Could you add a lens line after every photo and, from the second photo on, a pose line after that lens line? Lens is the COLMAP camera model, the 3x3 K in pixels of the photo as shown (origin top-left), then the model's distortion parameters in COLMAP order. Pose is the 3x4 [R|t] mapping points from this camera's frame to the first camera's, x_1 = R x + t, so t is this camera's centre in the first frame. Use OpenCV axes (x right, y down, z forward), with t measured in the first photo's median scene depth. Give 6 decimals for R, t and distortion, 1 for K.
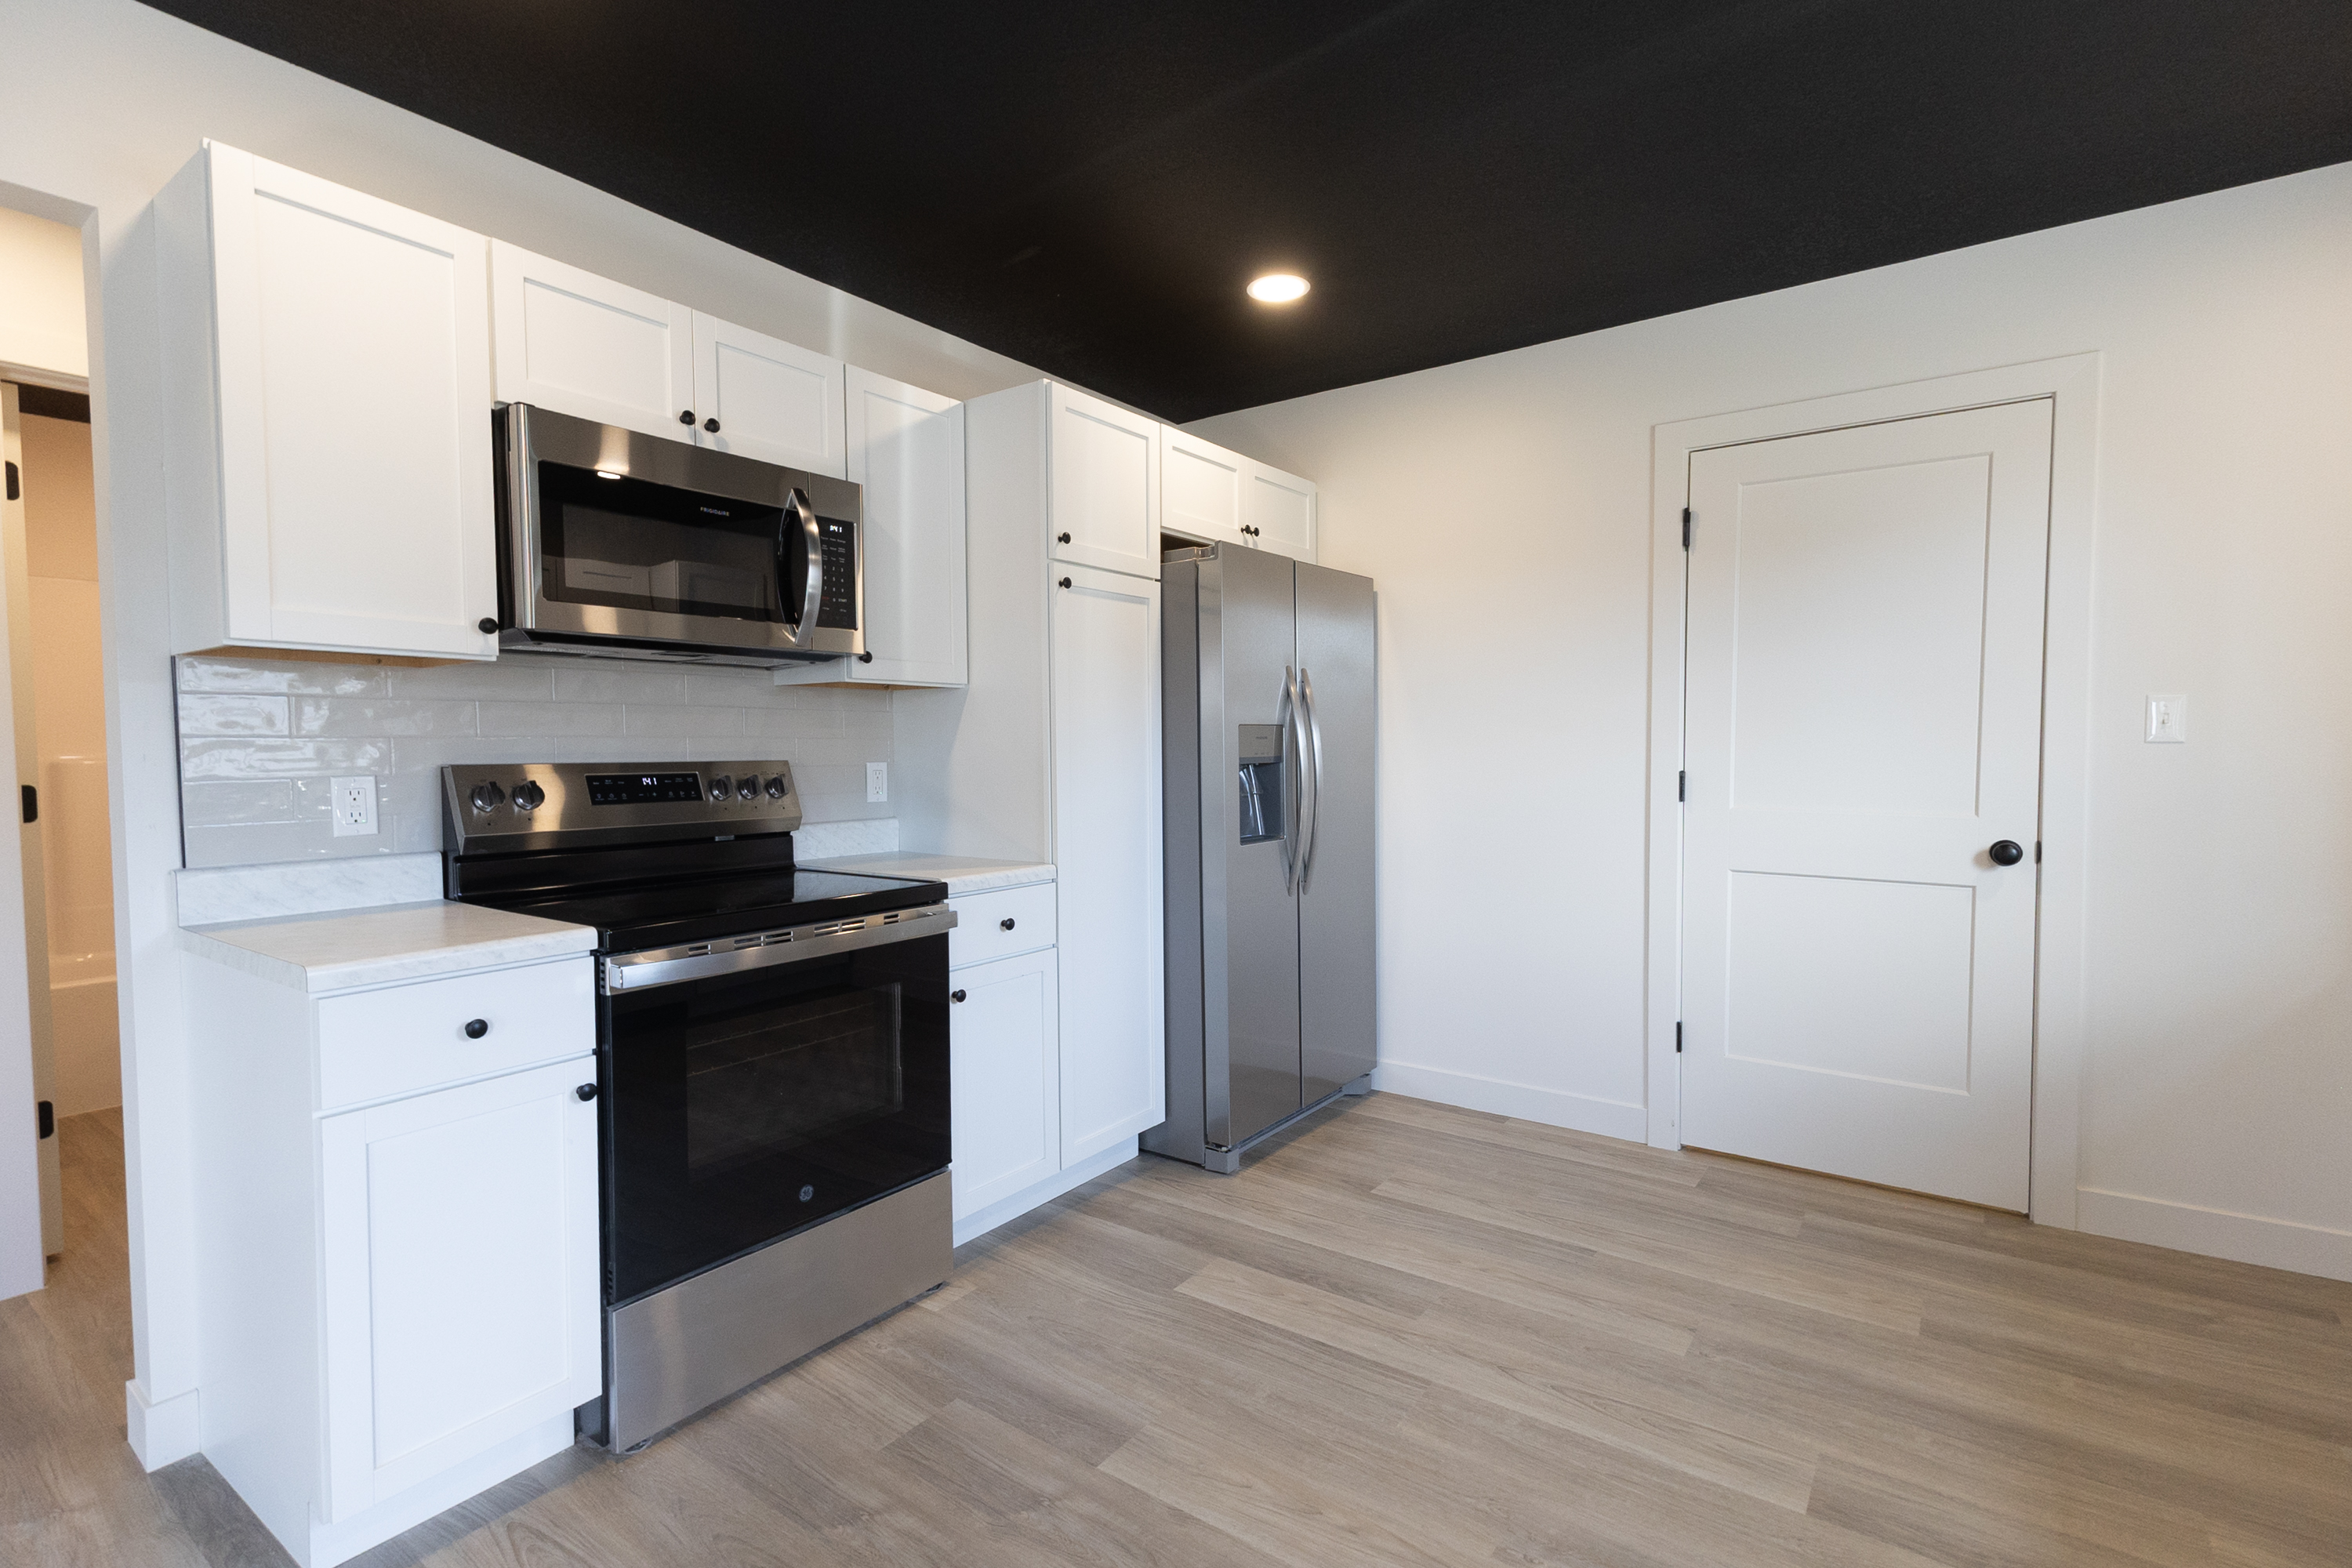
lens RADIAL K [[1085.1, 0, 1179.2], [0, 1085.1, 788.3], [0, 0, 1]] dist [0.013952, -0.000556]
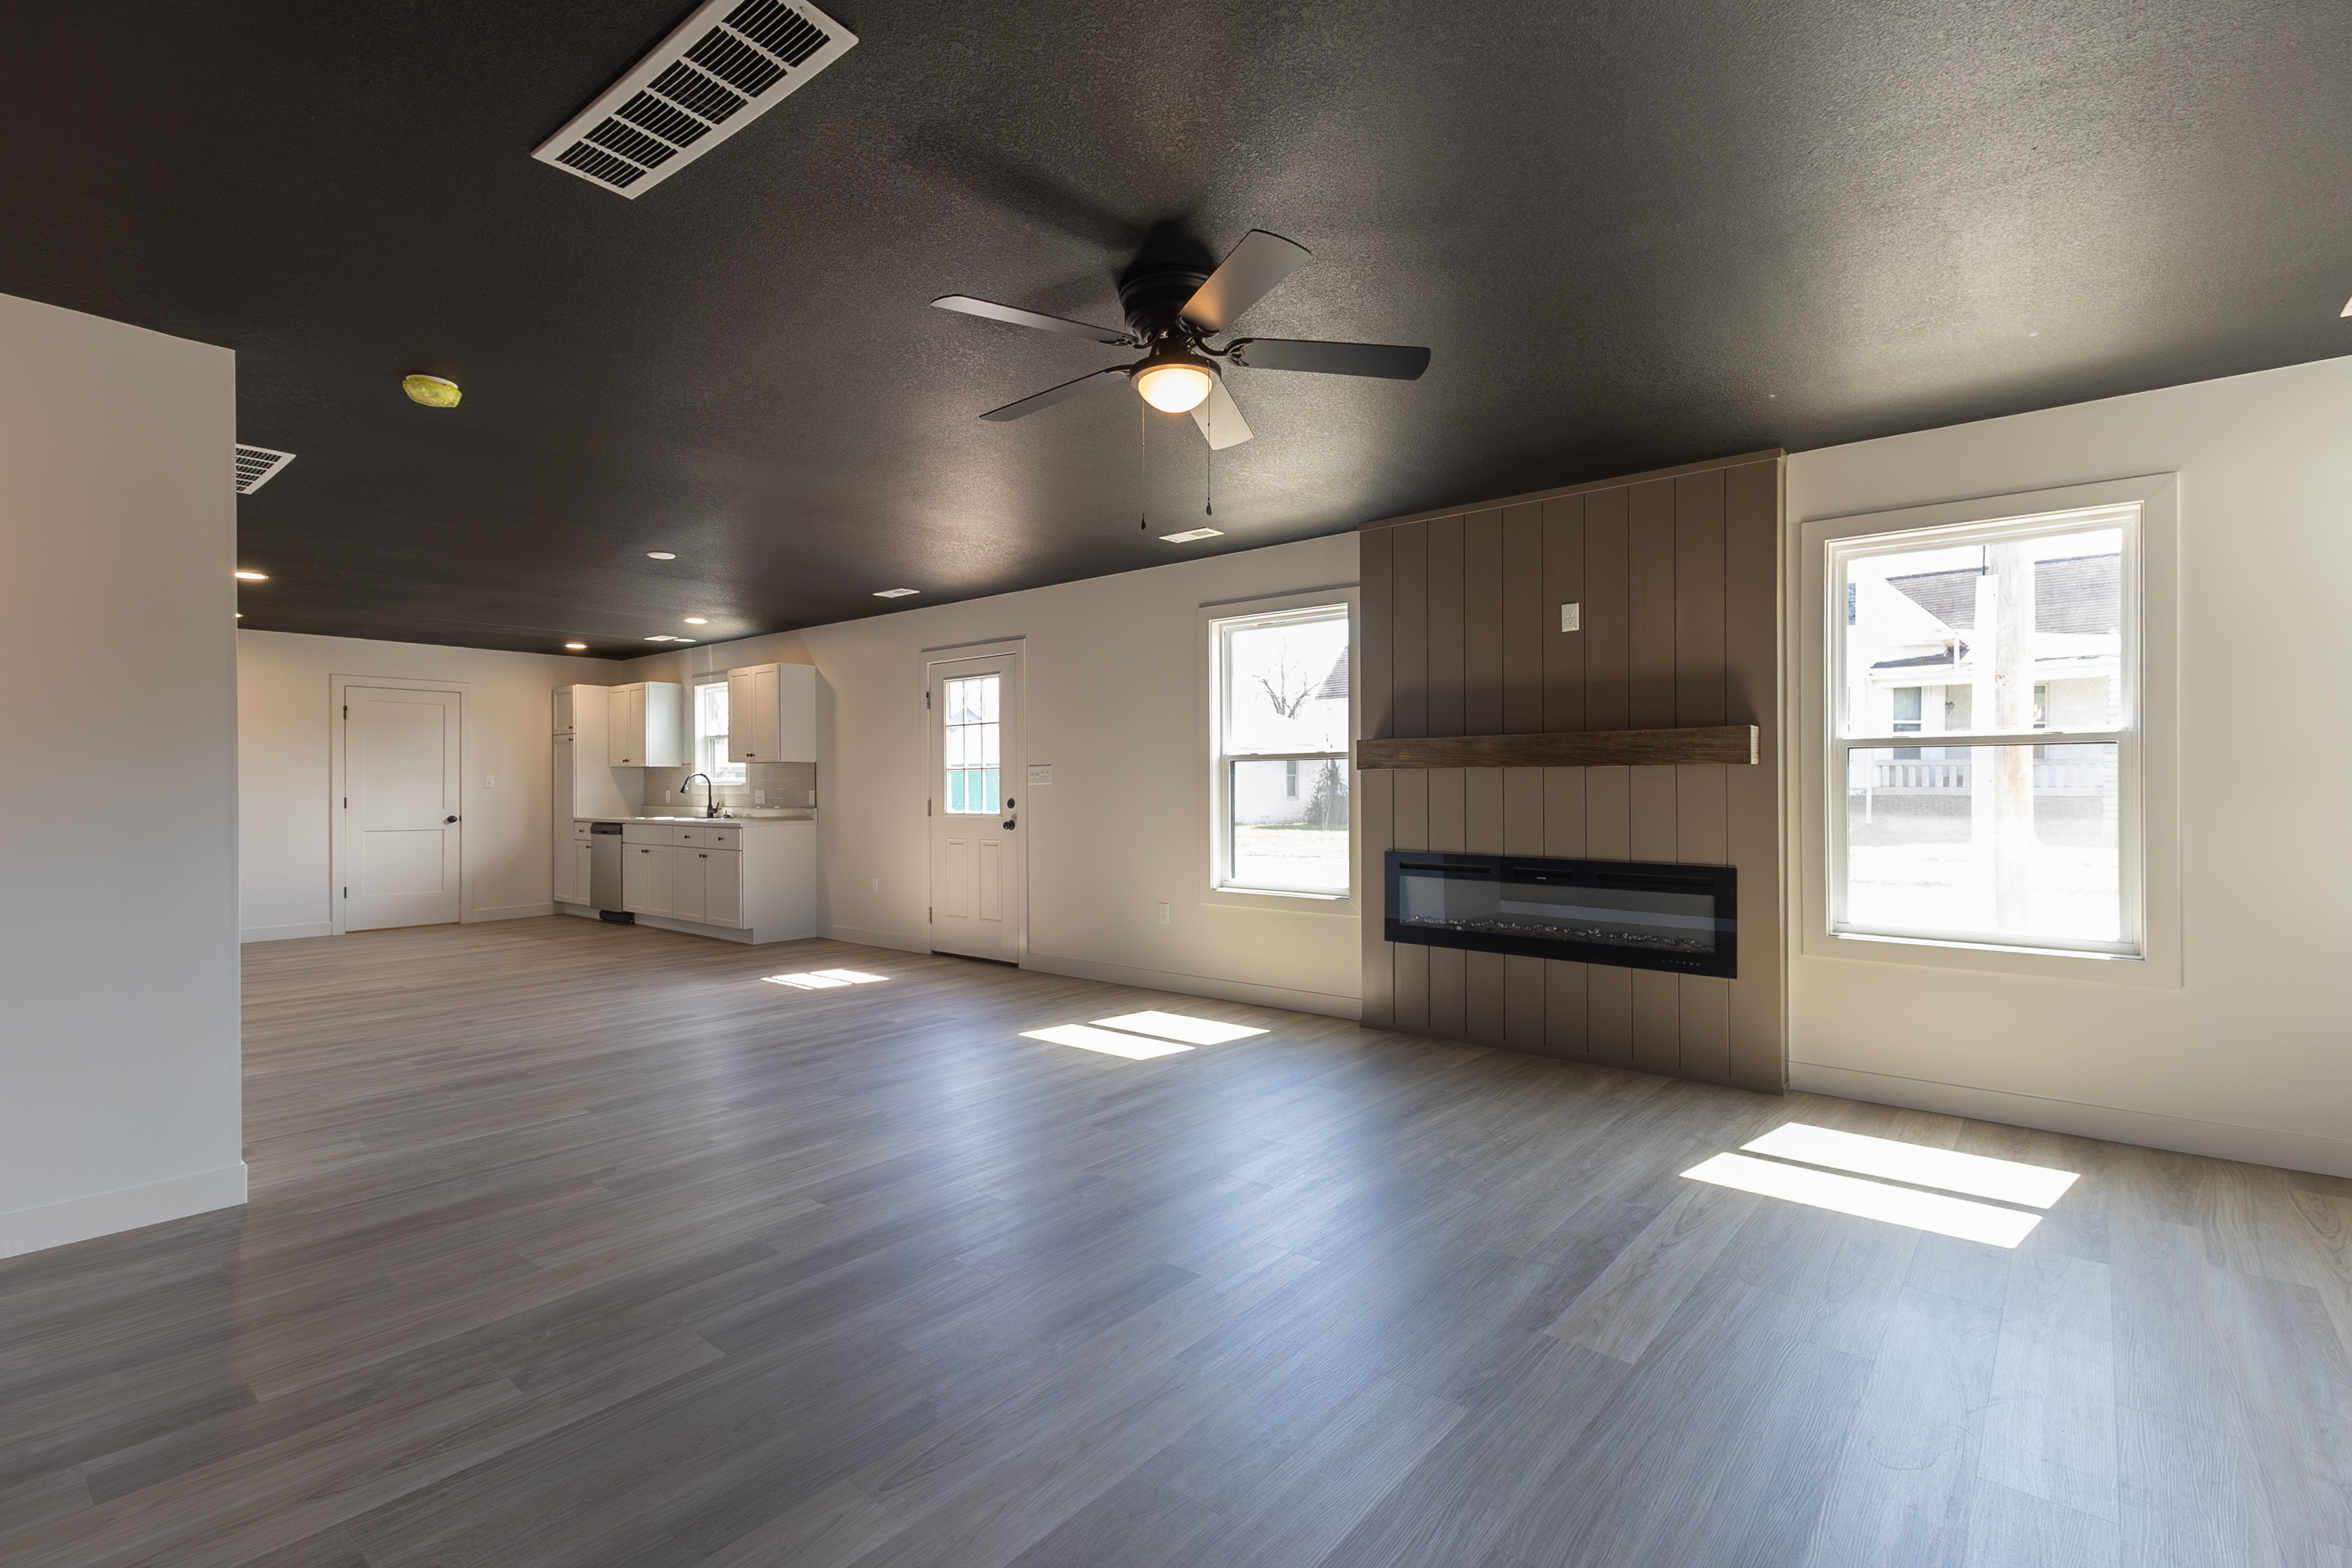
lens RADIAL K [[1070.7, 0, 1180.3], [0, 1070.7, 786.4], [0, 0, 1]] dist [0.019576, 0.000367]
pose [[0.067798, 0.006422, 0.997678, -2.688128], [0.045618, 0.998914, -0.009530, 0.099616], [-0.996656, 0.046158, 0.067431, -1.655477]]
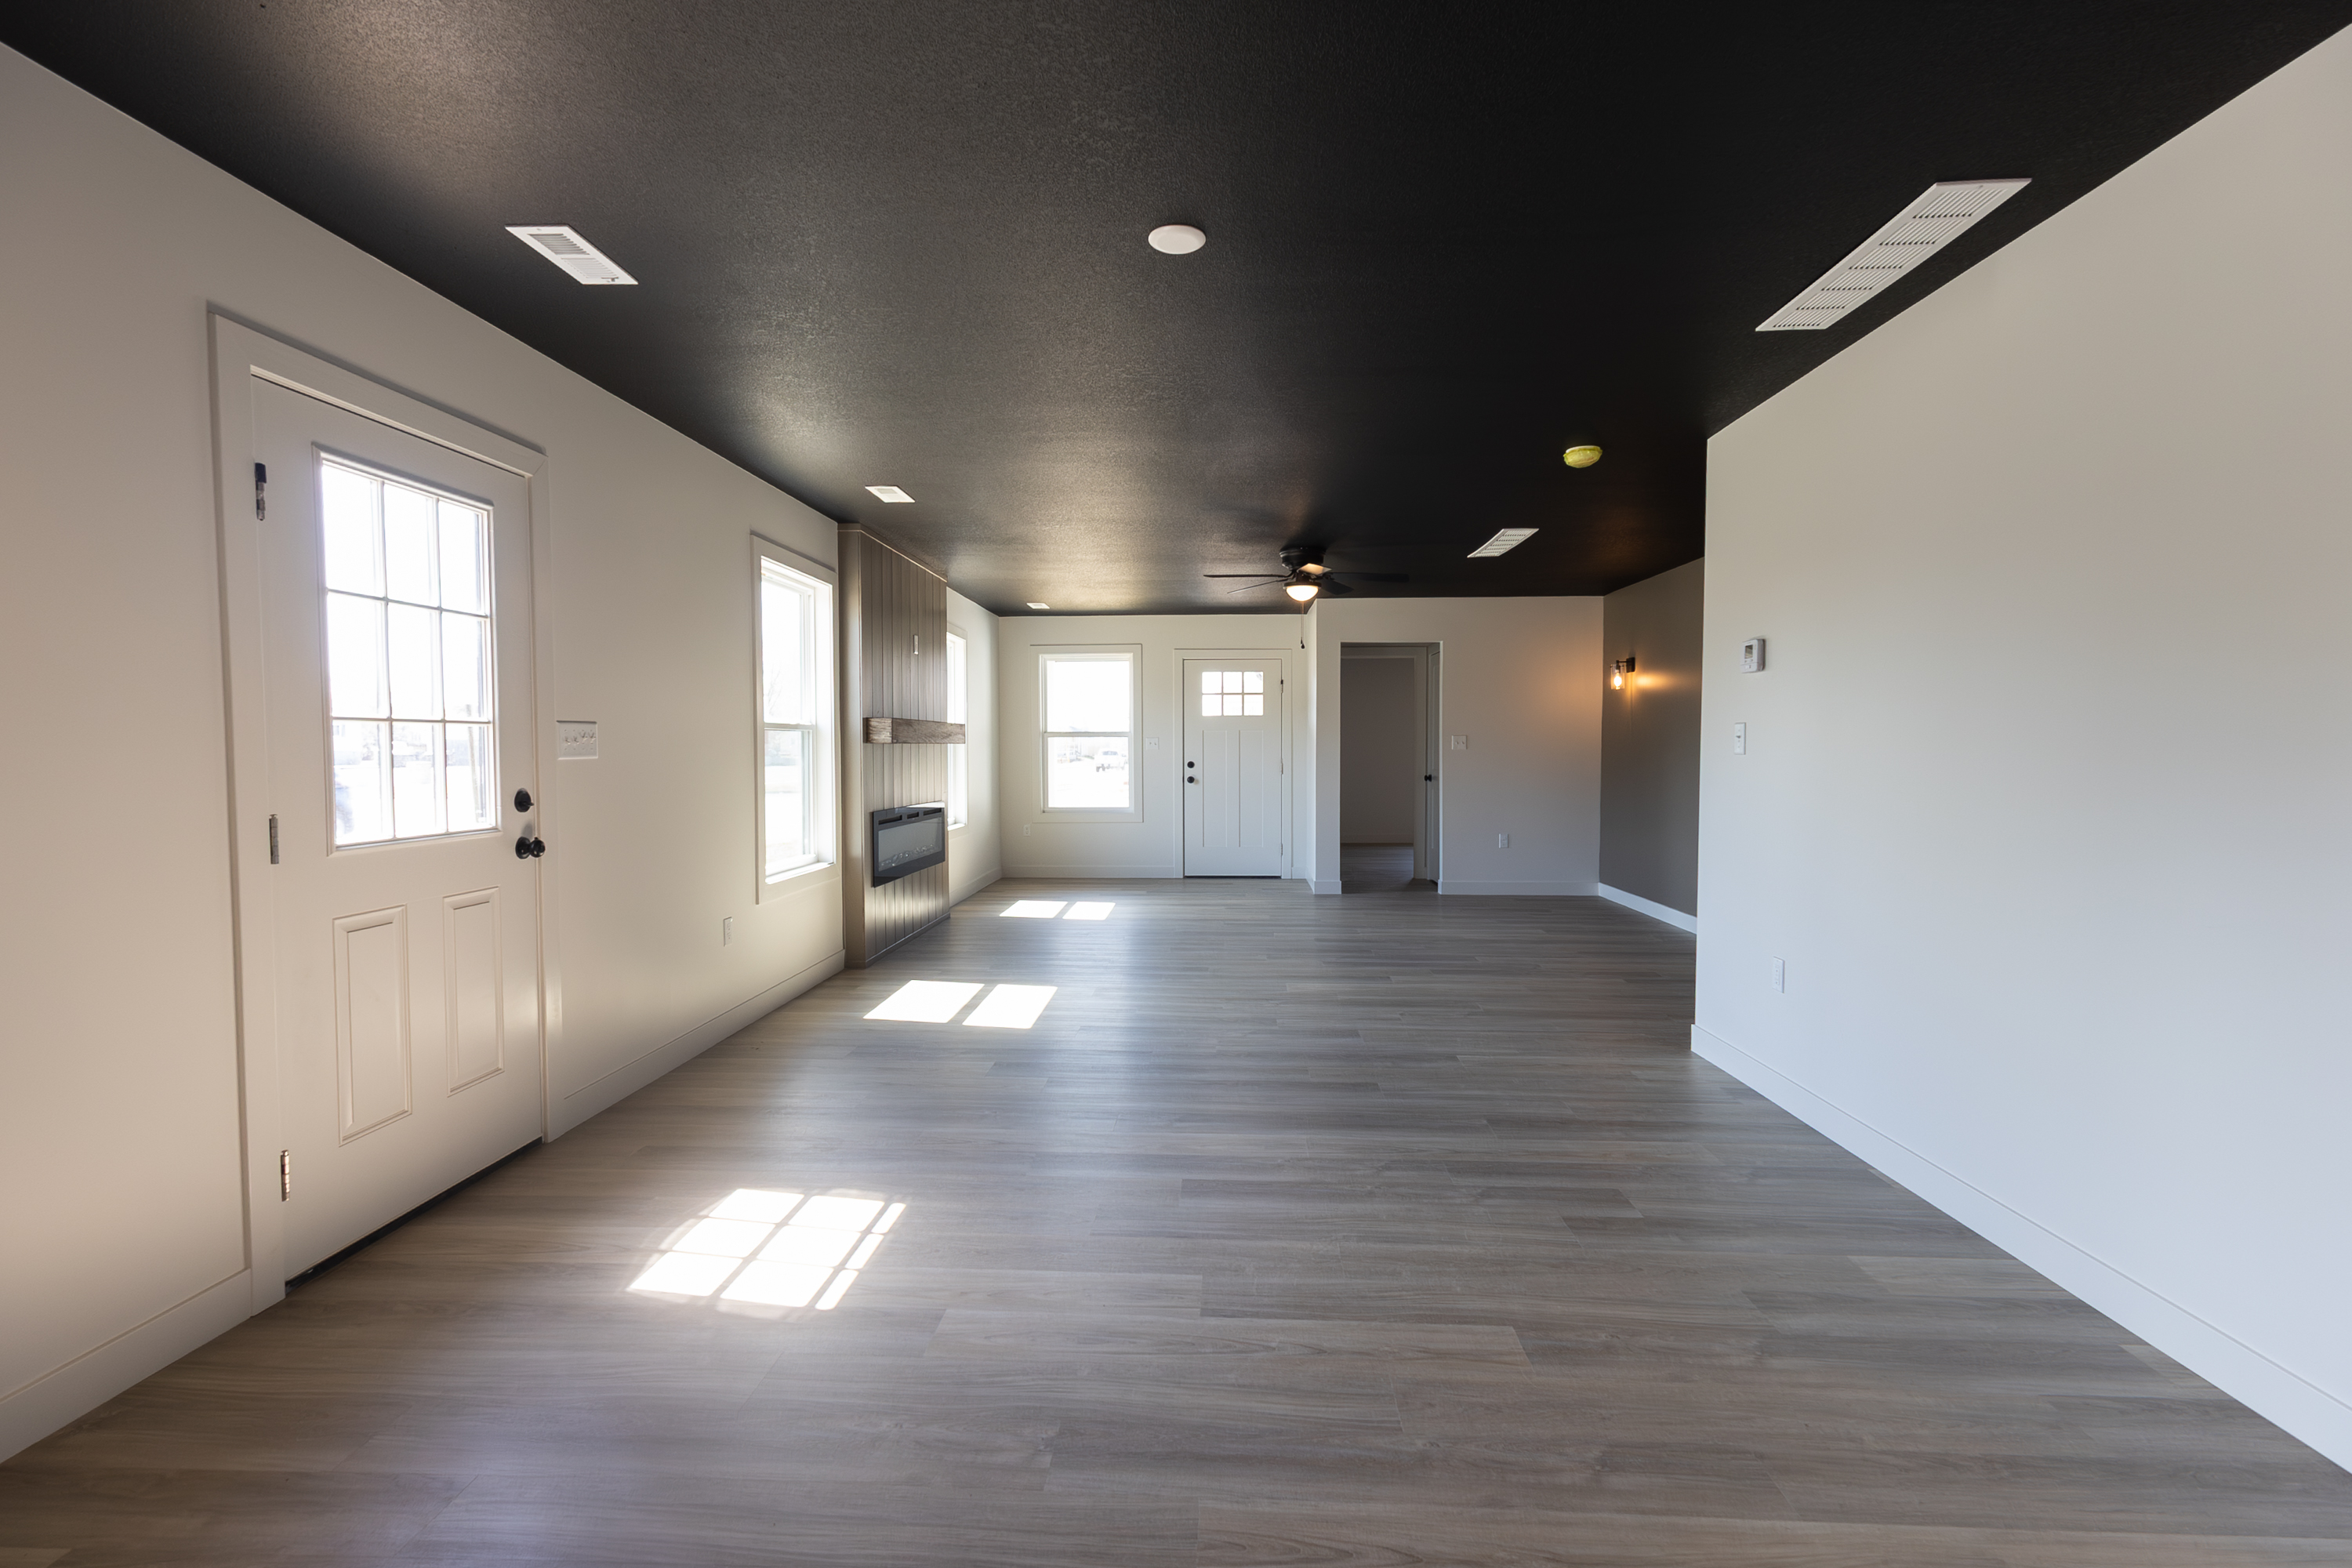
lens RADIAL K [[1070.7, 0, 1180.3], [0, 1070.7, 786.4], [0, 0, 1]] dist [0.019576, 0.000367]
pose [[-0.835532, 0.030067, -0.548618, 0.011304], [-0.014239, 0.996981, 0.076326, -0.024970], [0.549257, 0.071585, -0.832582, 0.399072]]
